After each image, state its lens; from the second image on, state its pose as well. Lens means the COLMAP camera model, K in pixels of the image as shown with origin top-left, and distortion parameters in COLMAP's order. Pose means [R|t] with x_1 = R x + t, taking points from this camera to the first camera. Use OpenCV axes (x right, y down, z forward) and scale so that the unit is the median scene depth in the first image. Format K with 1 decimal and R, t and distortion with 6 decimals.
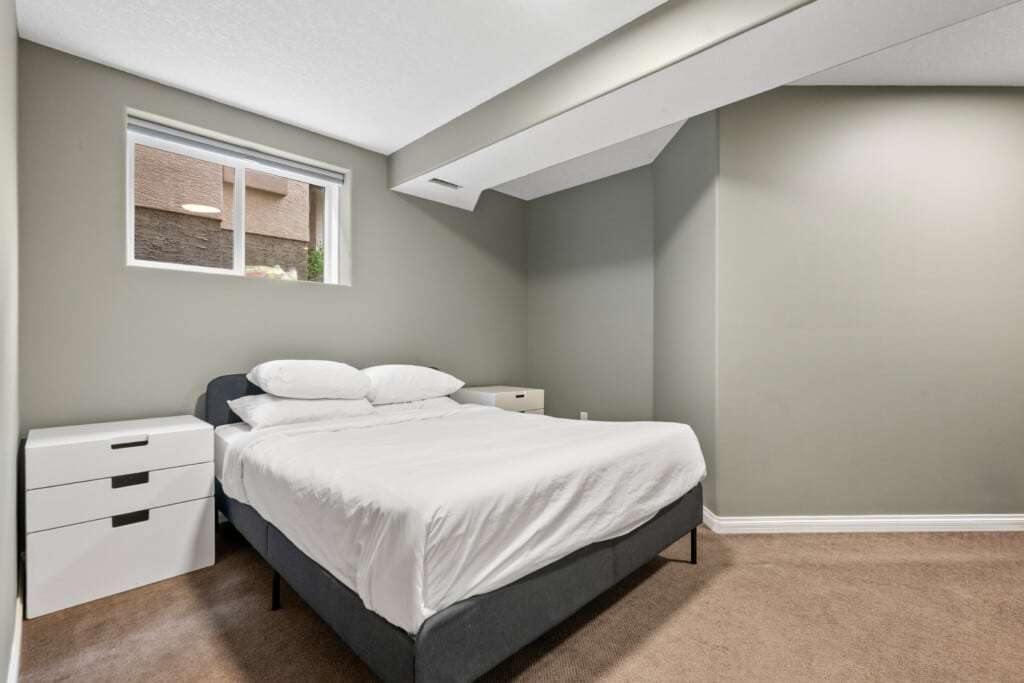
lens RADIAL K [[454.6, 0, 512.0], [0, 454.6, 341.5], [0, 0, 1]] dist [0.001448, -0.000130]
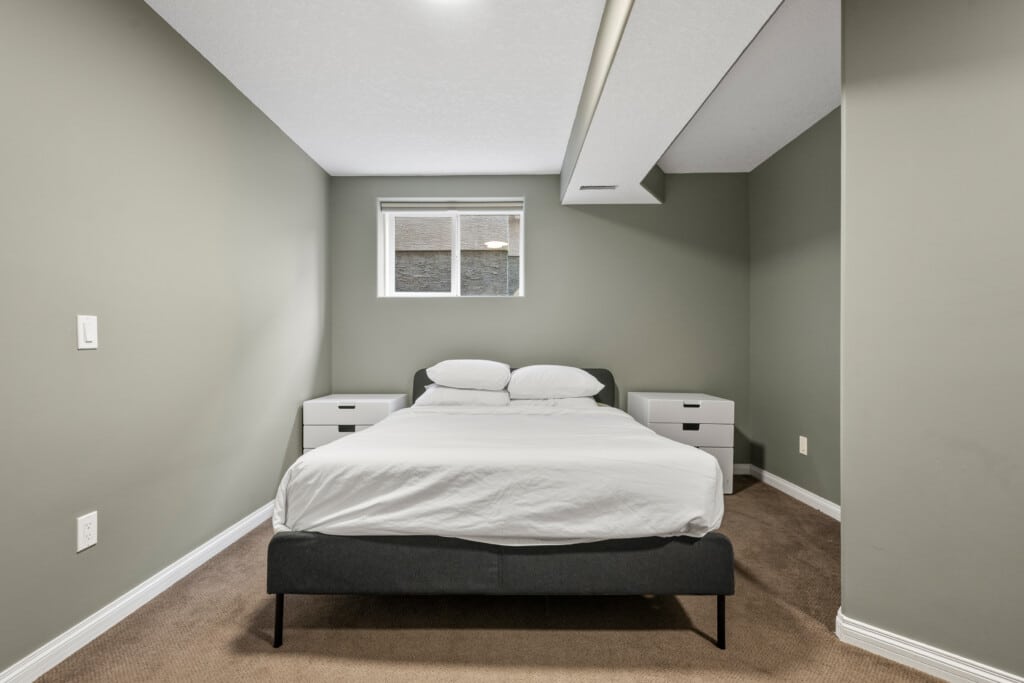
lens RADIAL K [[454.6, 0, 512.0], [0, 454.6, 341.5], [0, 0, 1]] dist [0.001448, -0.000130]
pose [[0.699374, -0.007399, -0.714718, 0.770798], [0.005265, 0.999973, -0.005200, -0.000999], [0.714737, -0.000126, 0.699394, 0.274275]]
